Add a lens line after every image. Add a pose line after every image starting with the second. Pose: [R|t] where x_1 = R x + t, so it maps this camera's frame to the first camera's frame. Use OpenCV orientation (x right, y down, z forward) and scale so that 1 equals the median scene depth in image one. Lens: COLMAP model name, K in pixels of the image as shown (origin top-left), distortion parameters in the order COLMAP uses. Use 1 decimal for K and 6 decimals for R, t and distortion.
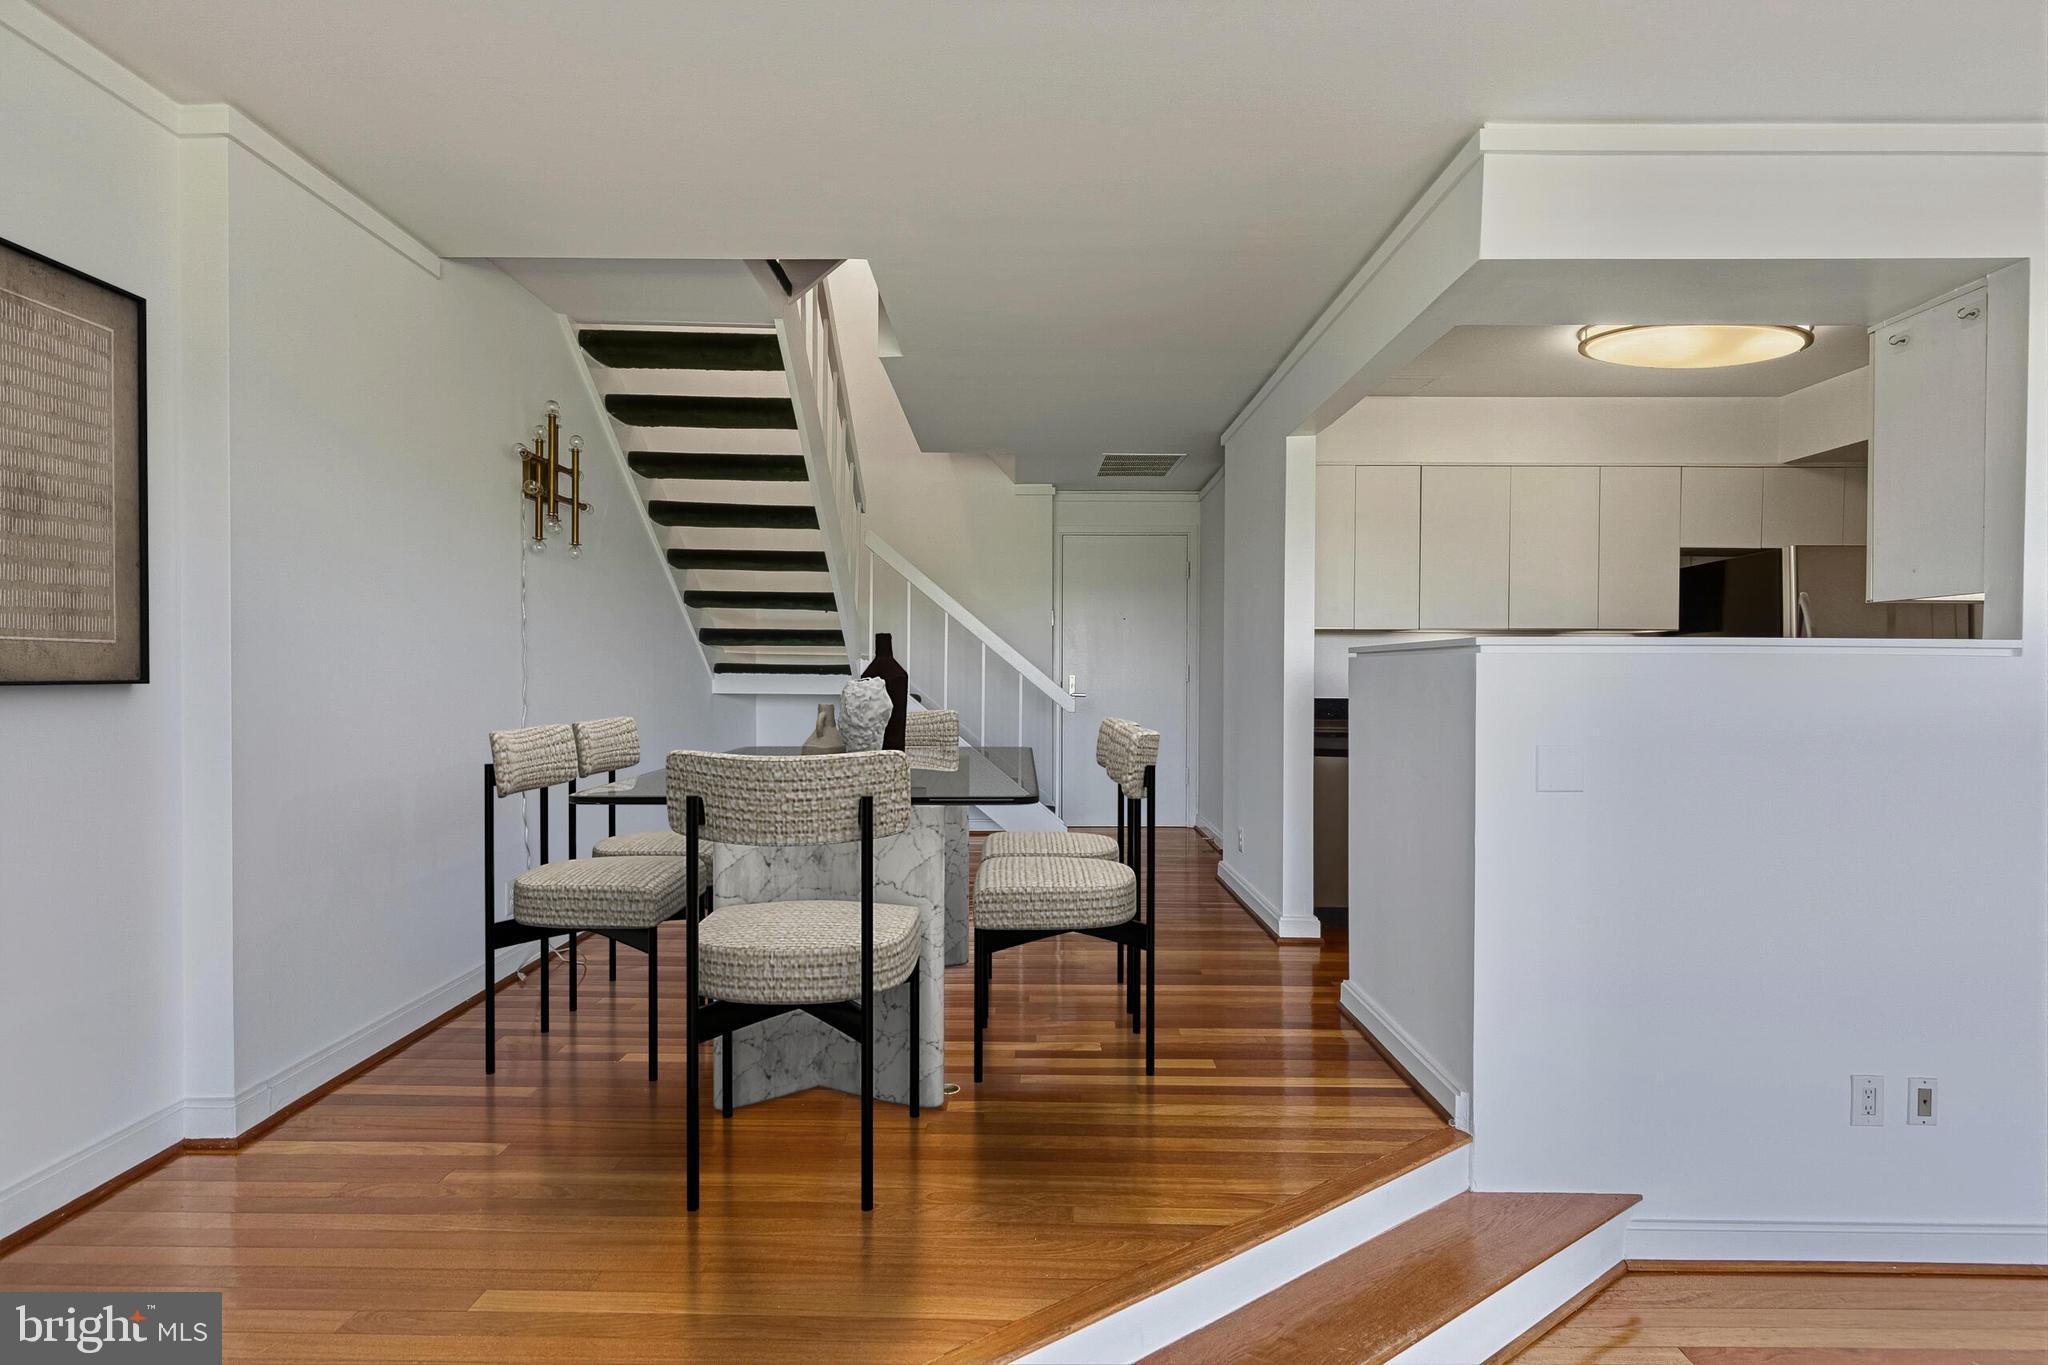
lens RADIAL K [[914.6, 0, 1022.3], [0, 914.6, 677.0], [0, 0, 1]] dist [0.004343, -0.000258]
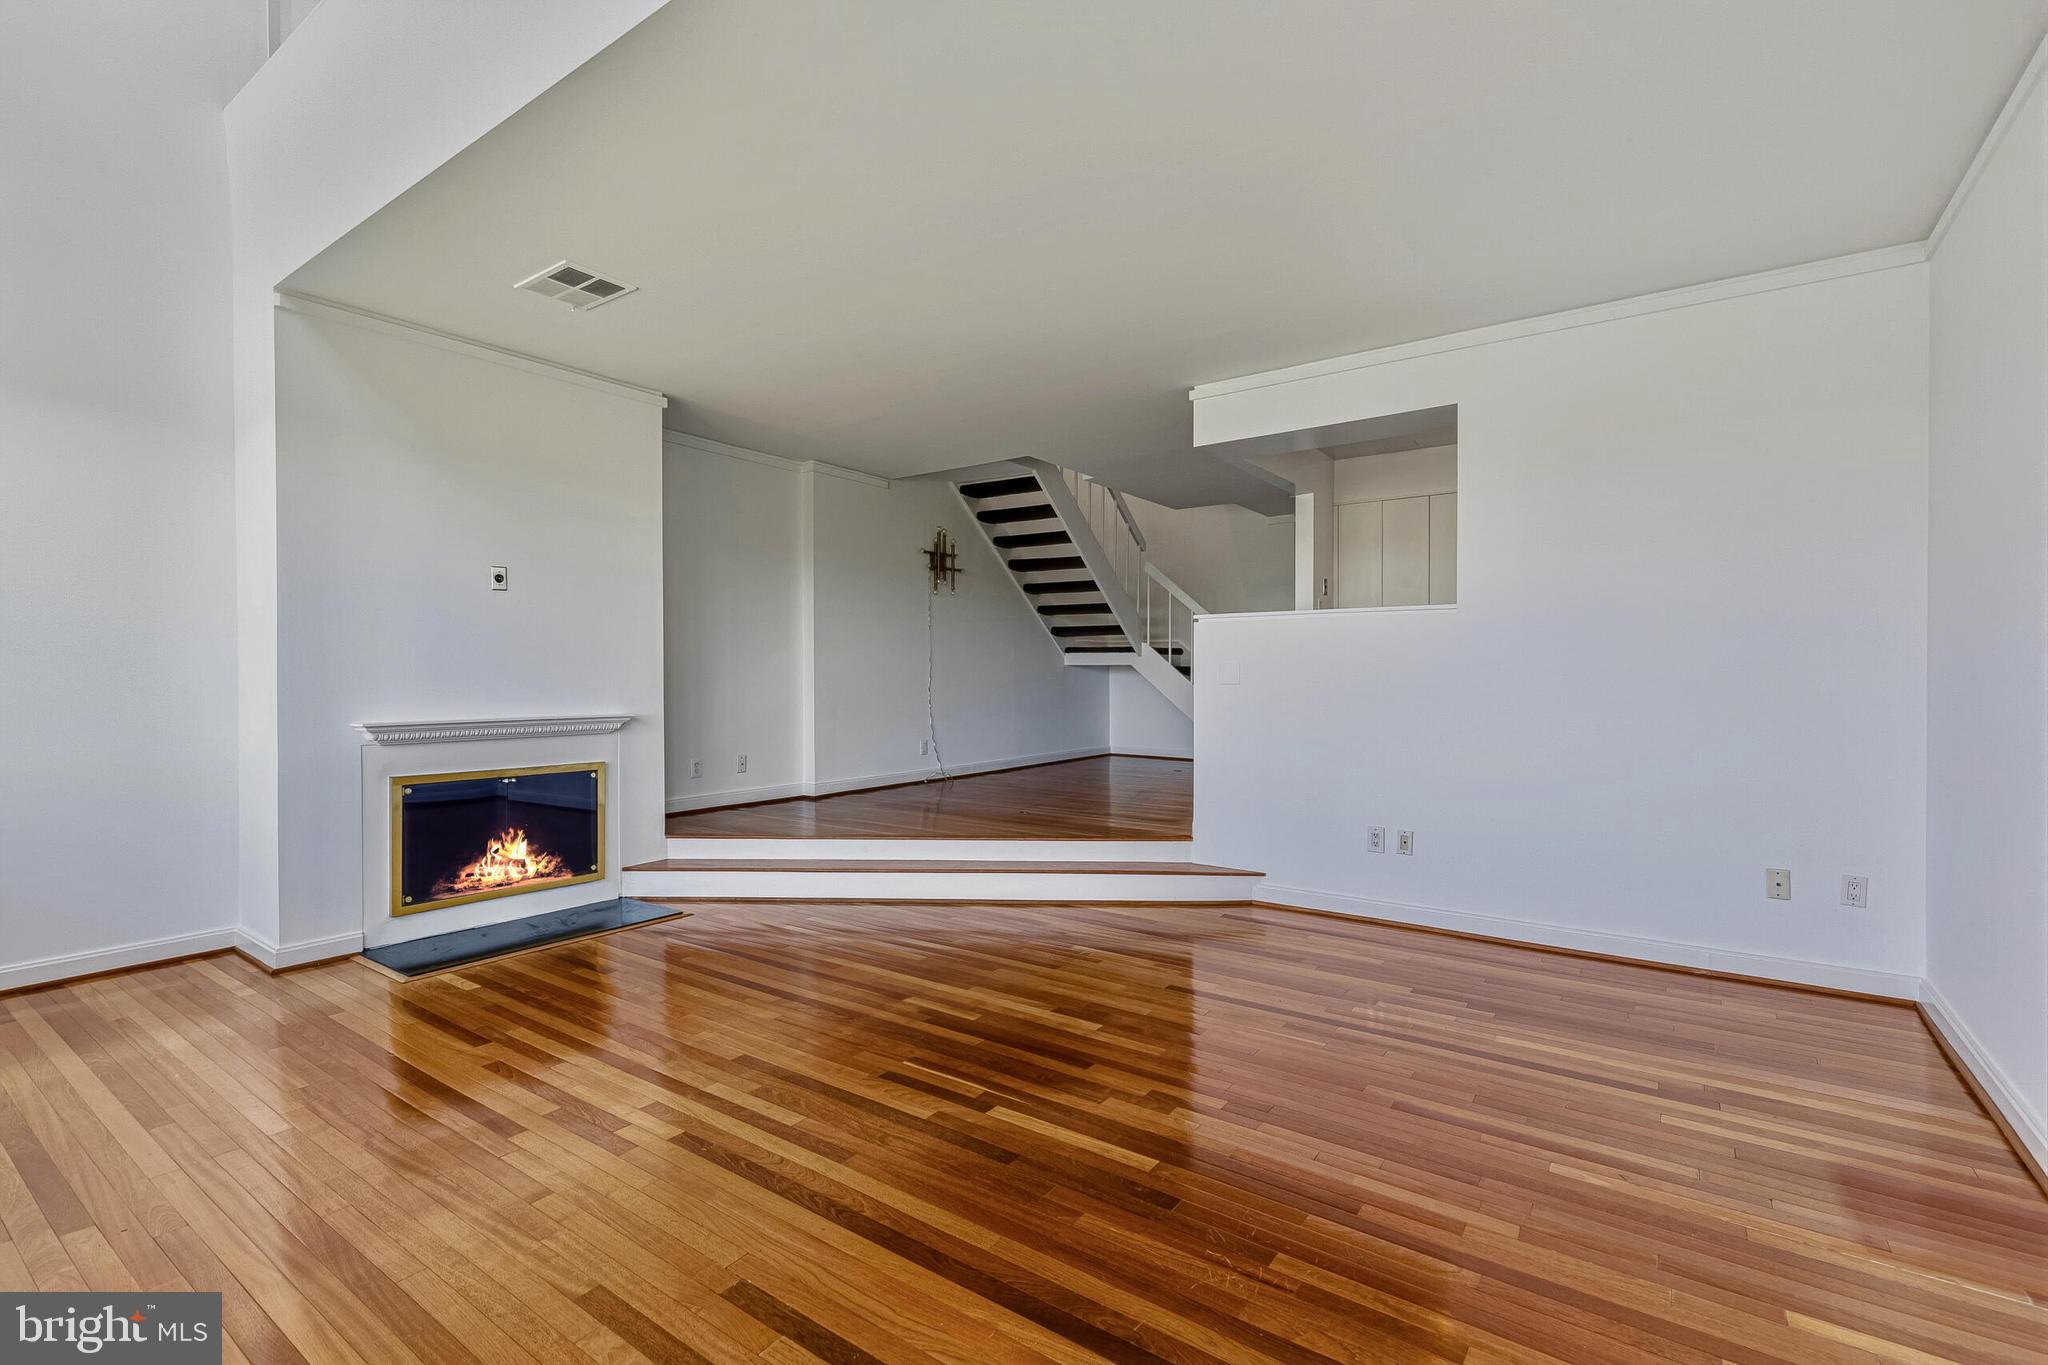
lens RADIAL K [[914.6, 0, 1034.9], [0, 914.6, 680.6], [0, 0, 1]] dist [0.004343, -0.000258]
pose [[0.819803, -0.003780, -0.572633, 0.877375], [0.005538, 0.999984, 0.001327, 0.065906], [0.572619, -0.004259, 0.819811, -0.636211]]
